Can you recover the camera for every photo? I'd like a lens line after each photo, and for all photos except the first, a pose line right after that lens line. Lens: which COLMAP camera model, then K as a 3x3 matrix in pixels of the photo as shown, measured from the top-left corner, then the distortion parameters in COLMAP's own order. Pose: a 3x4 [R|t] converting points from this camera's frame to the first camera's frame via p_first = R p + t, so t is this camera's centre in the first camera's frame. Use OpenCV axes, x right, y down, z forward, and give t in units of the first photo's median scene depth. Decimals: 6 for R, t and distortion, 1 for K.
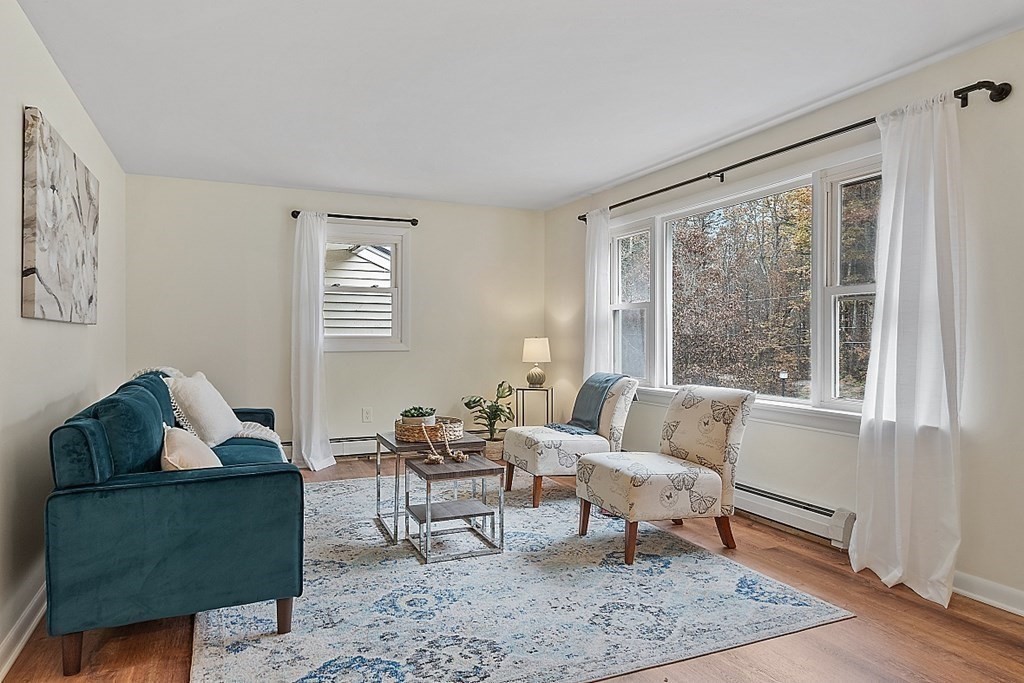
lens RADIAL K [[630.0, 0, 495.9], [0, 630.0, 338.2], [0, 0, 1]] dist [0.004436, 0.001345]
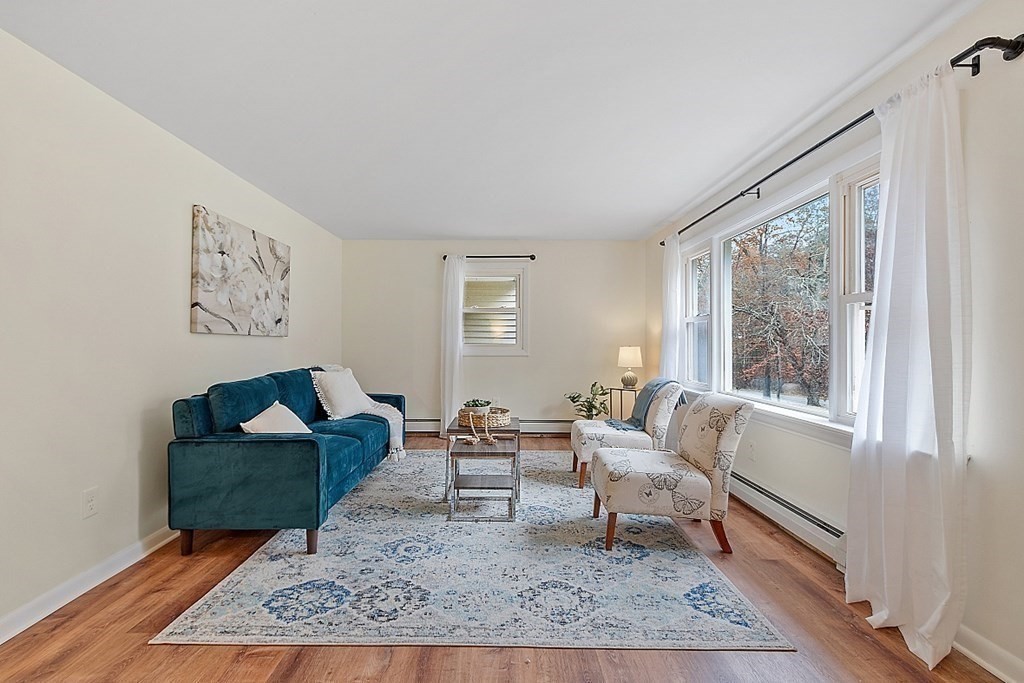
lens RADIAL K [[468.5, 0, 497.6], [0, 468.5, 341.0], [0, 0, 1]] dist [0.001453, -0.000139]
pose [[0.914028, 0.001644, -0.405648, 0.369593], [-0.005670, 0.999946, -0.008724, -0.003724], [0.405611, 0.010274, 0.913988, 0.157117]]
